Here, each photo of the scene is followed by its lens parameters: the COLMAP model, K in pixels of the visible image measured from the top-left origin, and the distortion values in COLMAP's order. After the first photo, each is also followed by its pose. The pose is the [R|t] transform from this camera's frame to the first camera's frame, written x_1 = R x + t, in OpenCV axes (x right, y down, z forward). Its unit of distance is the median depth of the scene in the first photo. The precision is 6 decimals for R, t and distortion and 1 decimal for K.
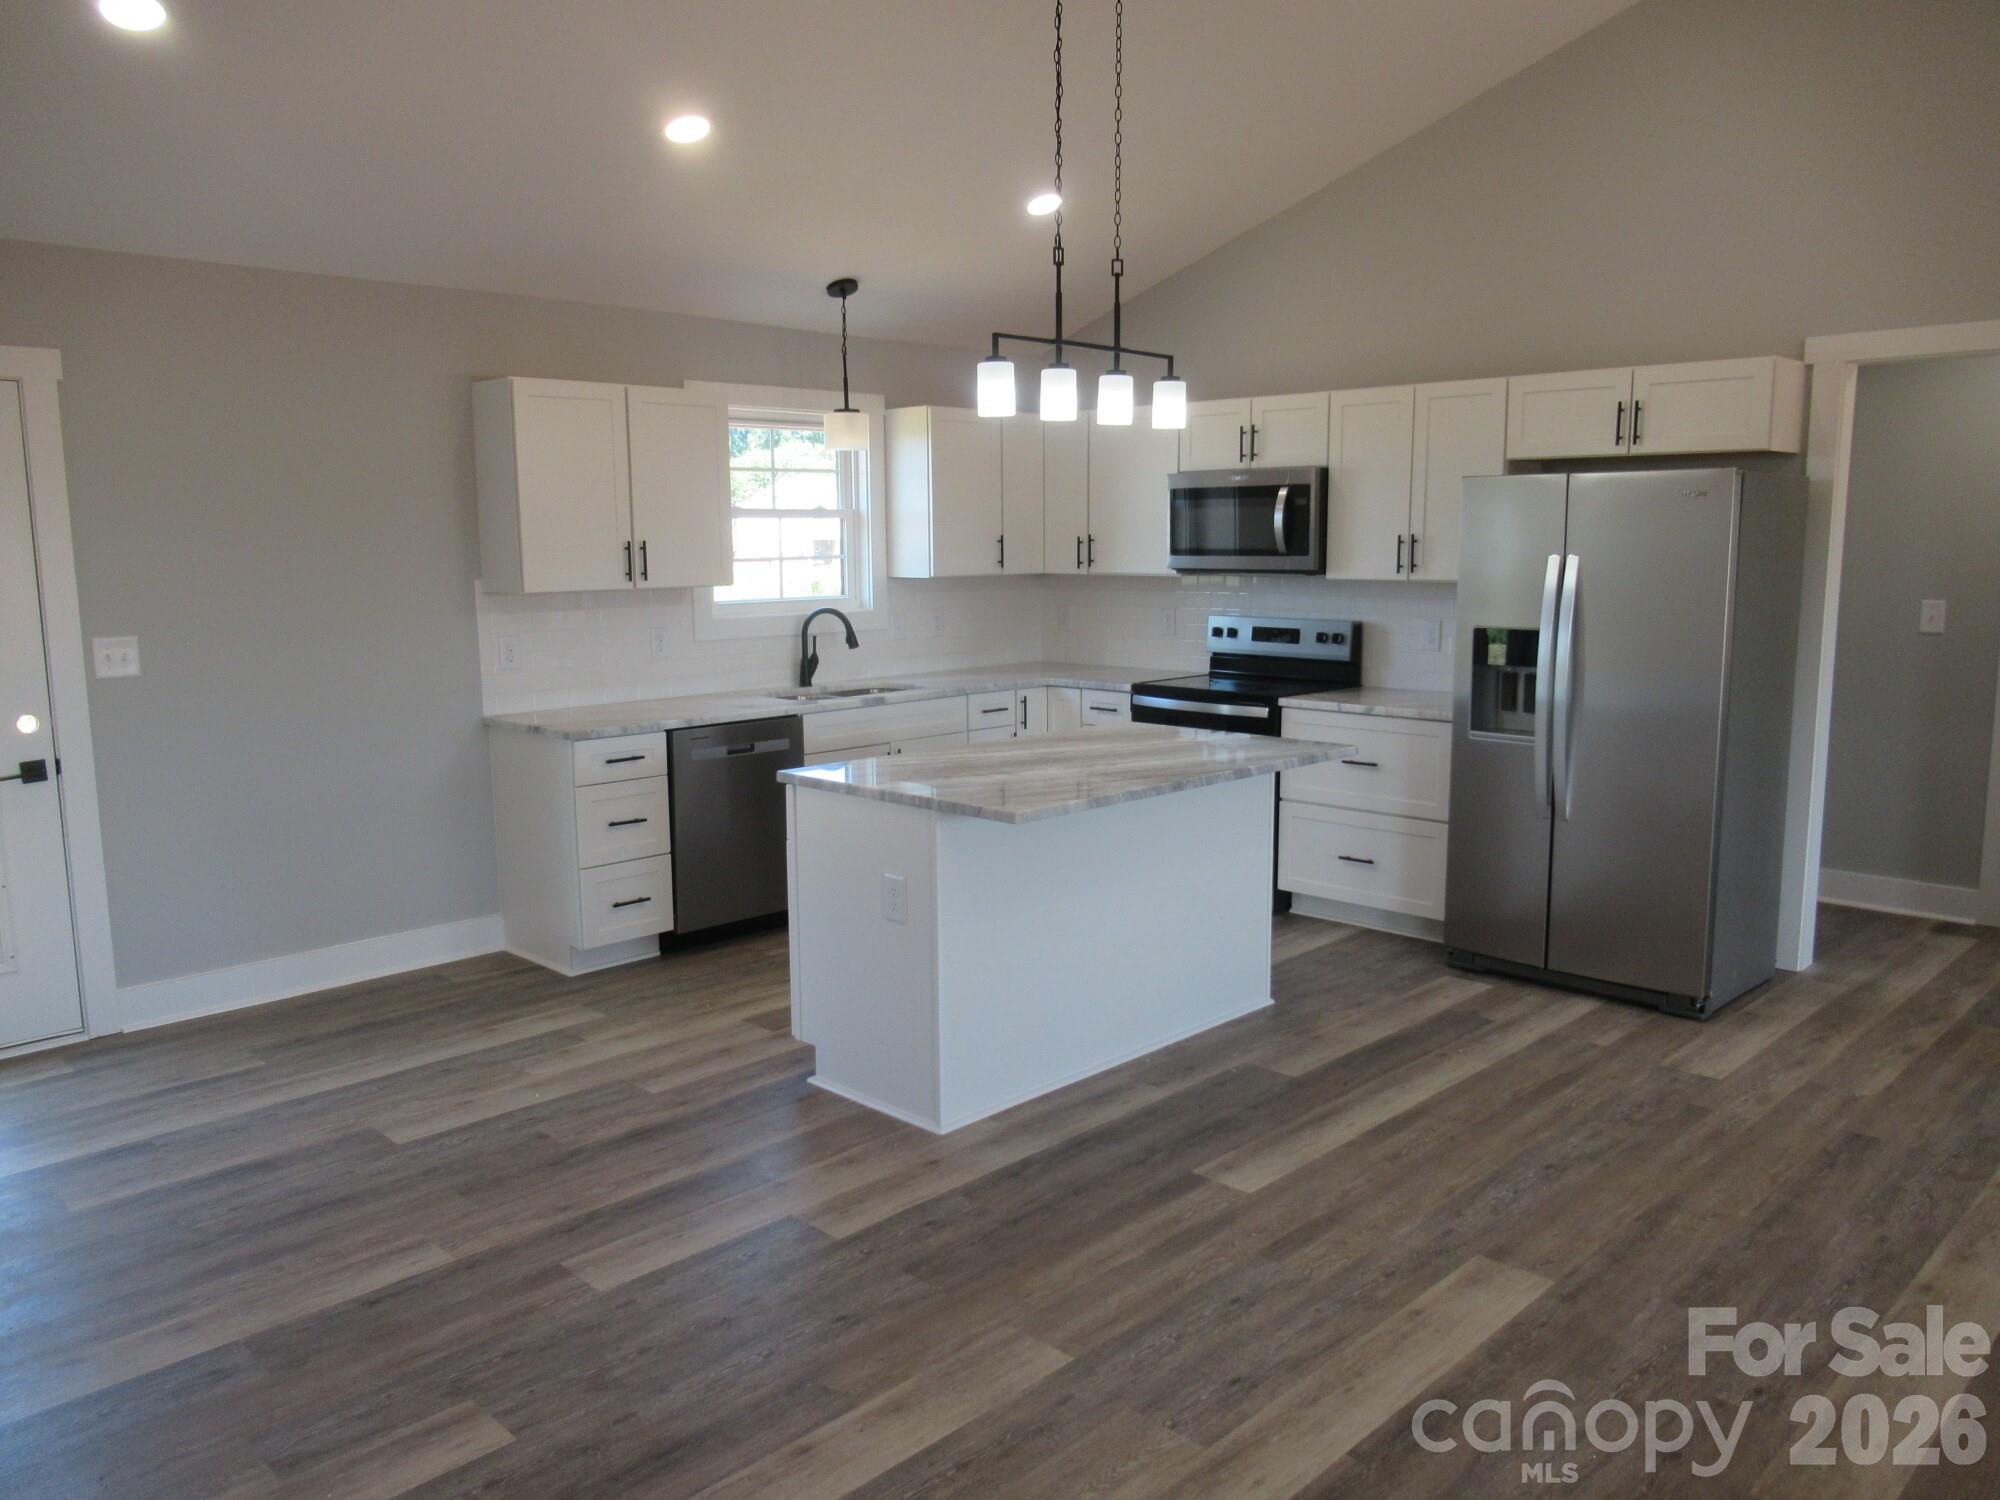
lens RADIAL K [[1486.0, 0, 993.9], [0, 1486.0, 753.8], [0, 0, 1]] dist [-0.012195, 0.006855]
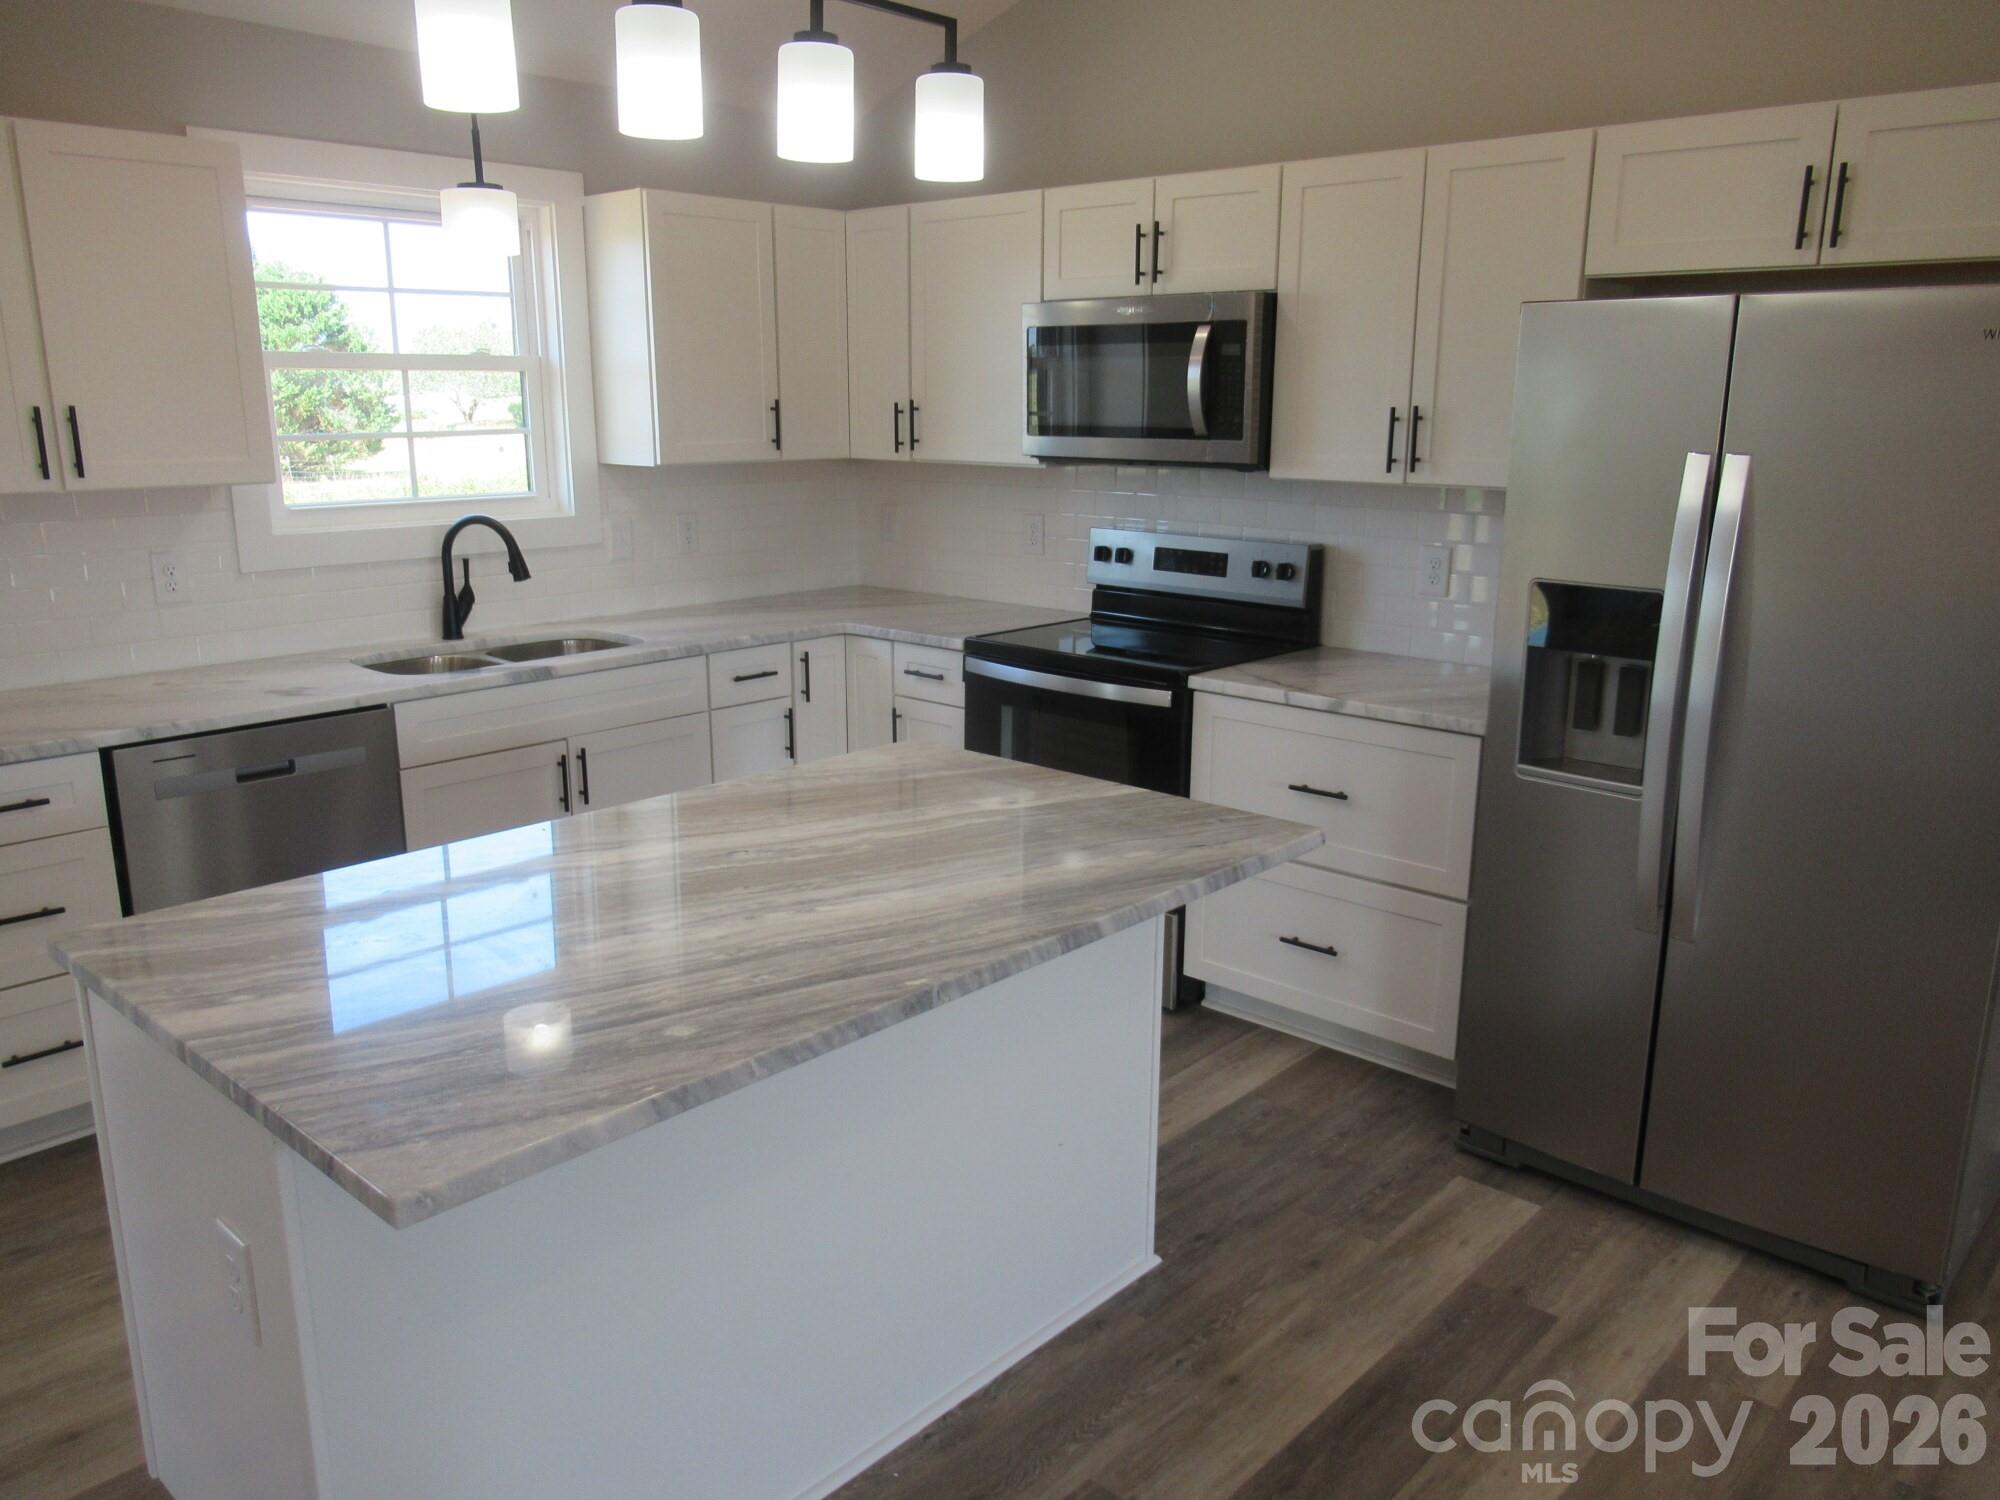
lens RADIAL K [[1486.0, 0, 995.9], [0, 1486.0, 753.5], [0, 0, 1]] dist [-0.012195, 0.006855]
pose [[0.999156, 0.000882, 0.041074, 0.096752], [-0.004588, 0.995911, 0.090221, -0.067200], [-0.040827, -0.090333, 0.995074, 0.433658]]
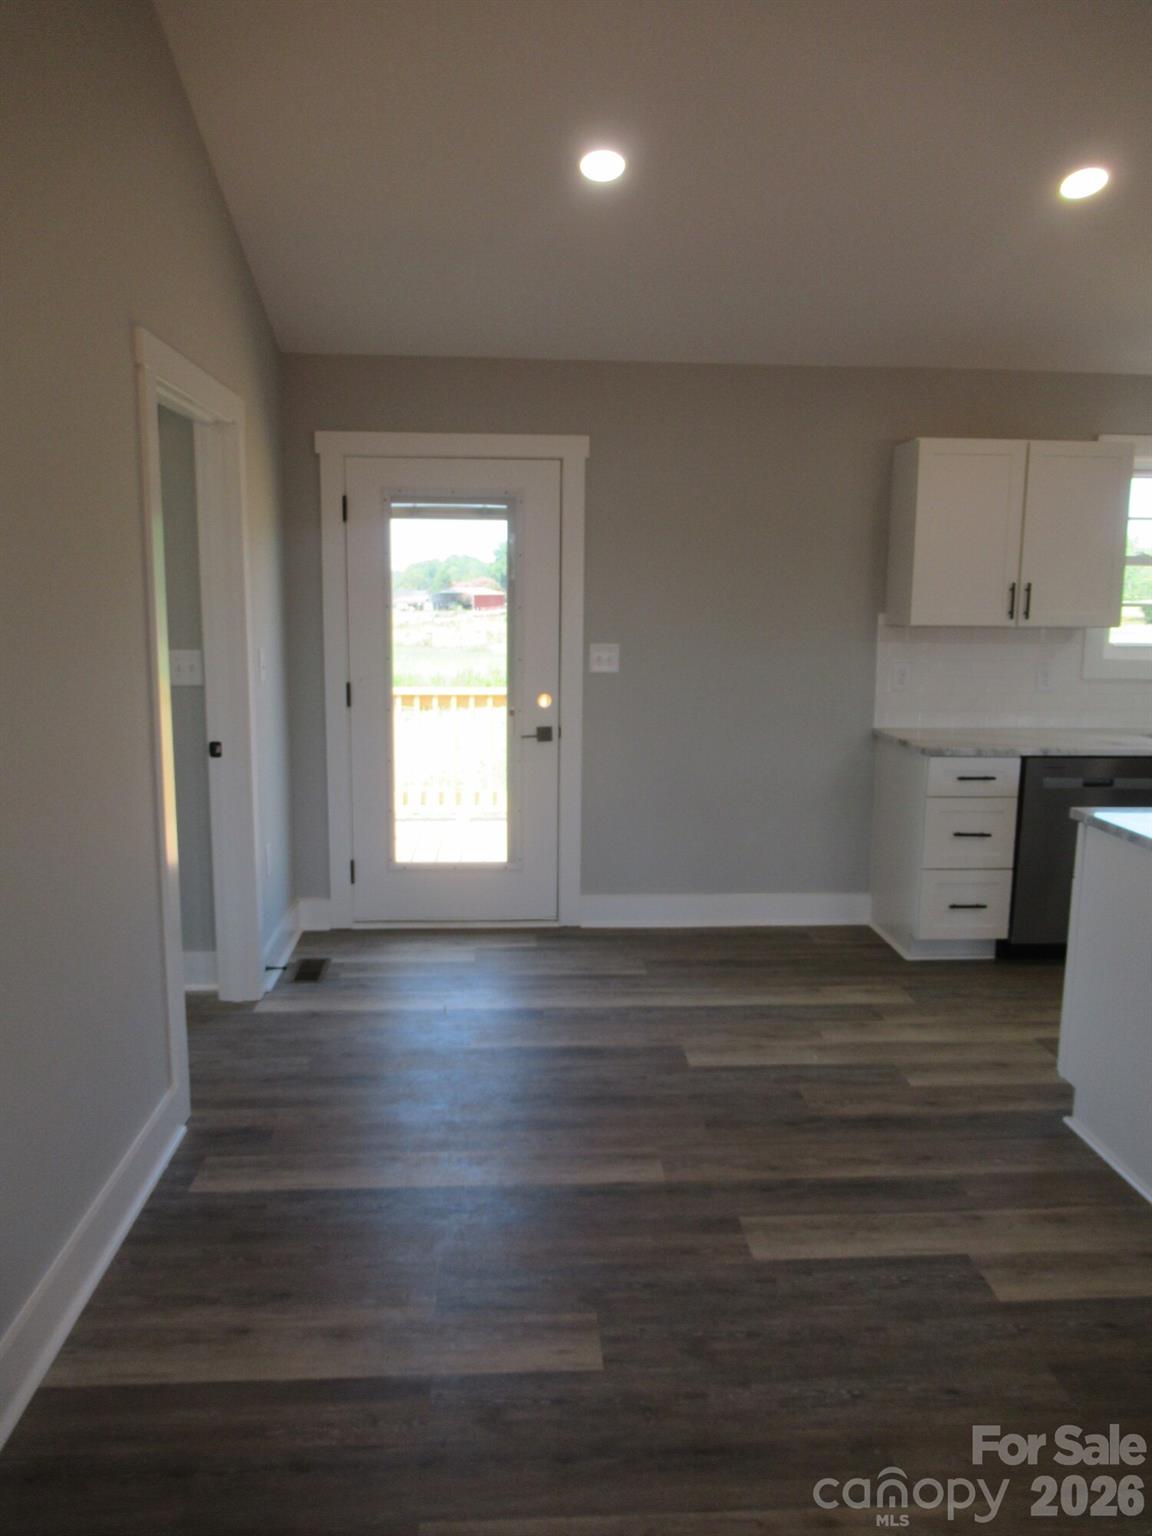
lens RADIAL K [[1141.2, 0, 566.1], [0, 1141.2, 762.3], [0, 0, 1]] dist [-0.012195, 0.006855]
pose [[0.746008, 0.115868, -0.655779, 0.078608], [-0.114939, 0.992372, 0.044586, -0.010686], [0.655943, 0.042113, 0.753635, 0.156081]]
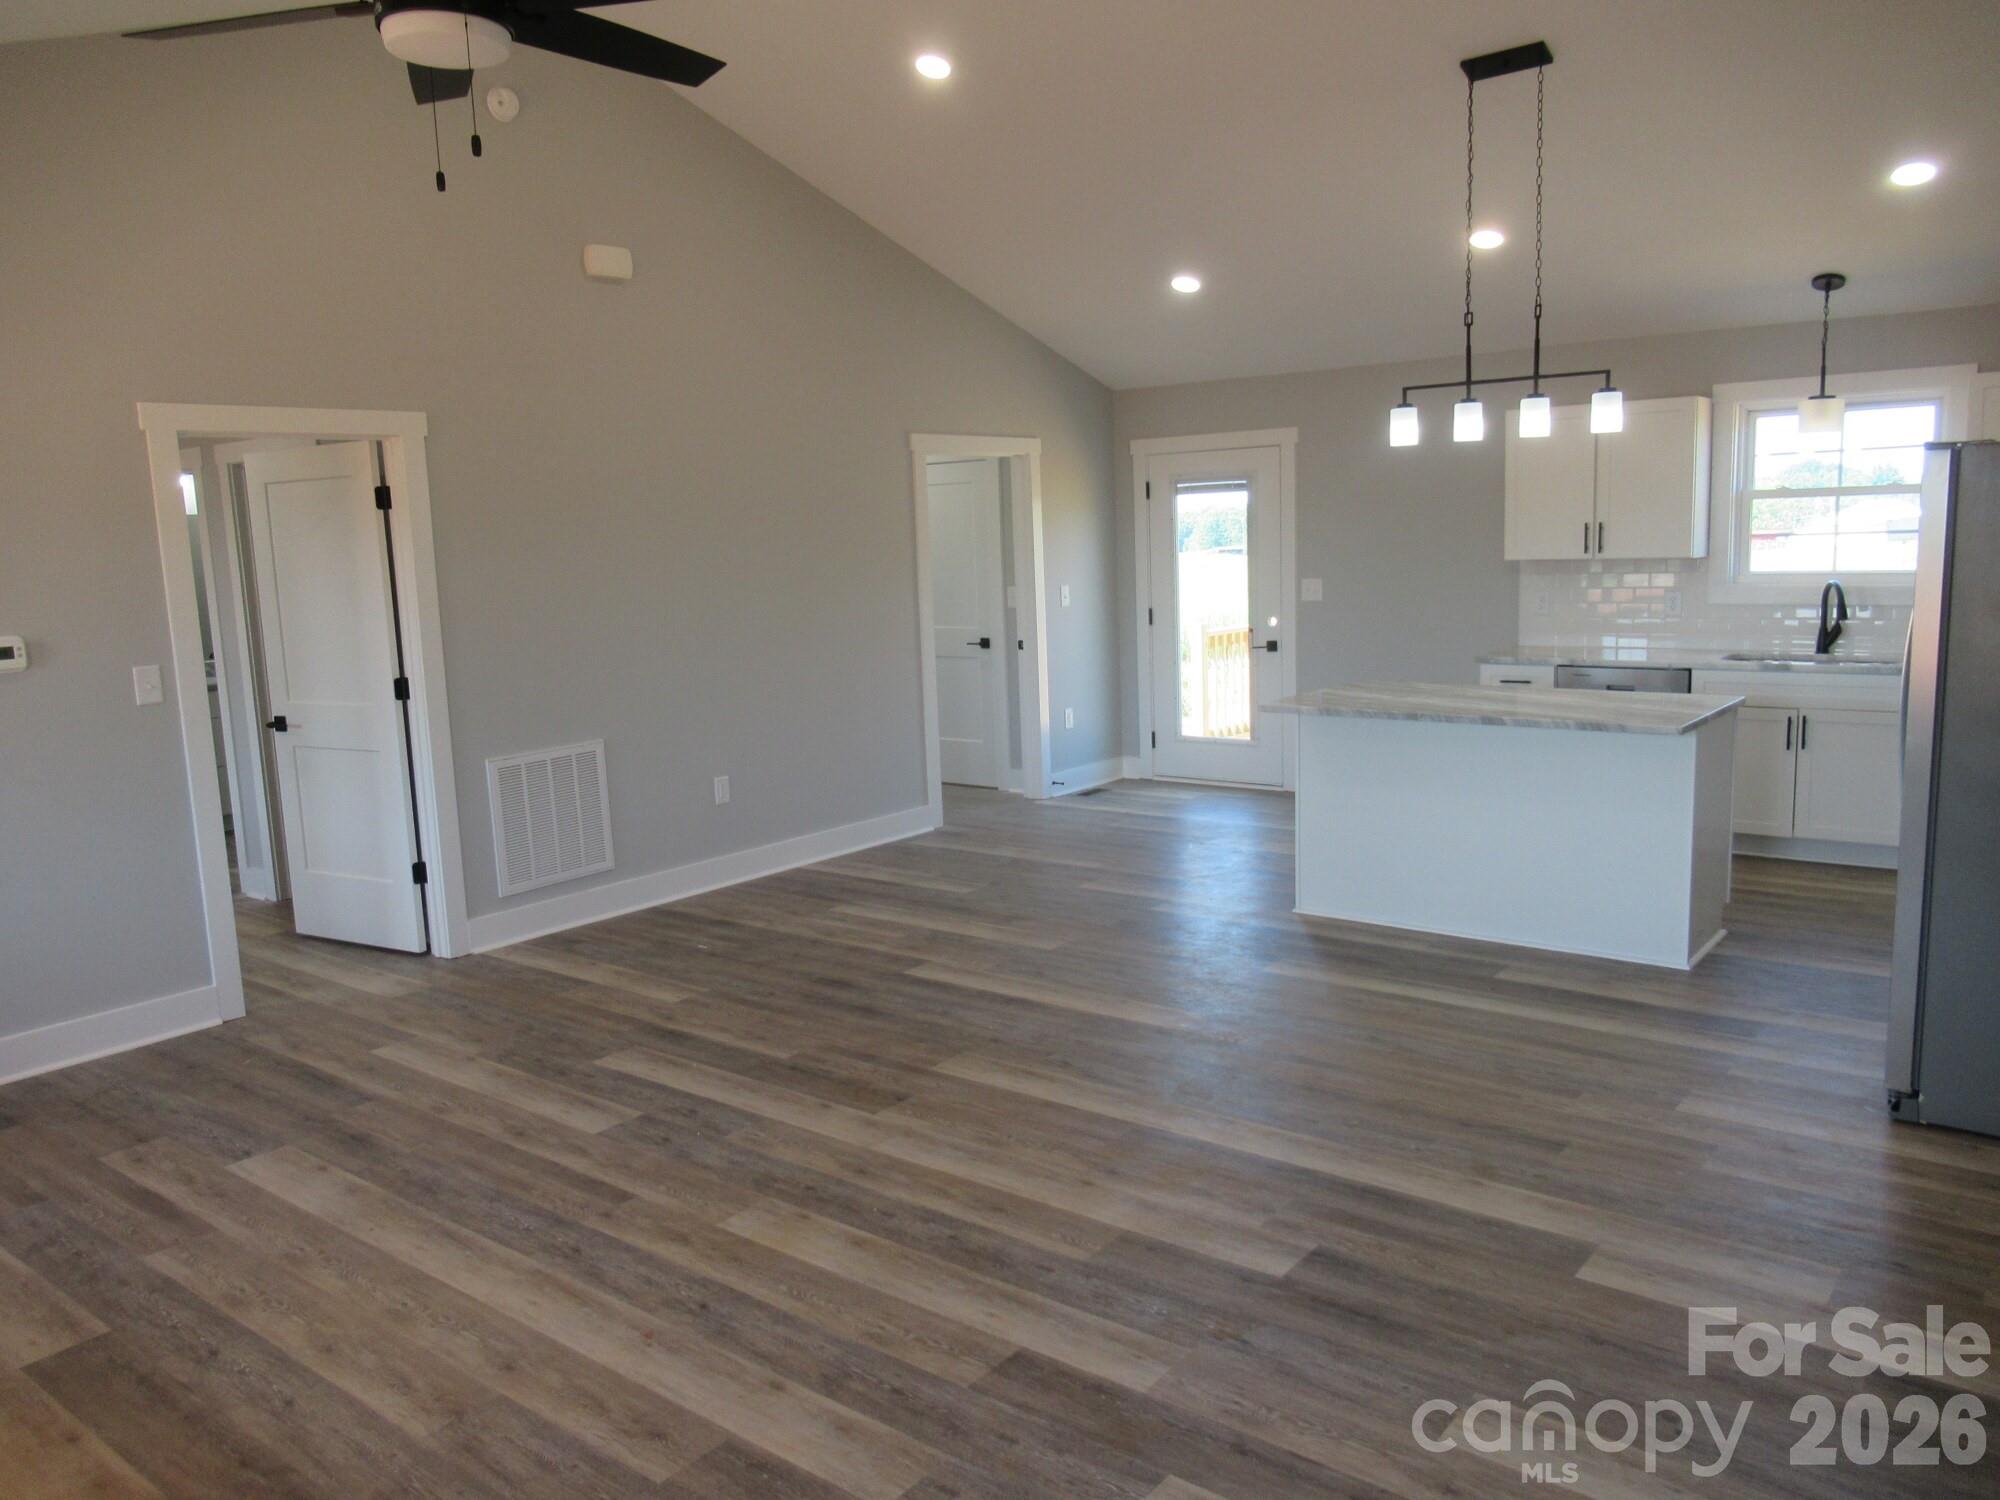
lens RADIAL K [[1486.0, 0, 998.0], [0, 1486.0, 743.9], [0, 0, 1]] dist [-0.012195, 0.006855]
pose [[0.114414, 0.145182, -0.982767, 1.058257], [-0.114087, 0.984639, 0.132176, -0.066411], [0.986861, 0.096998, 0.129220, 0.343019]]
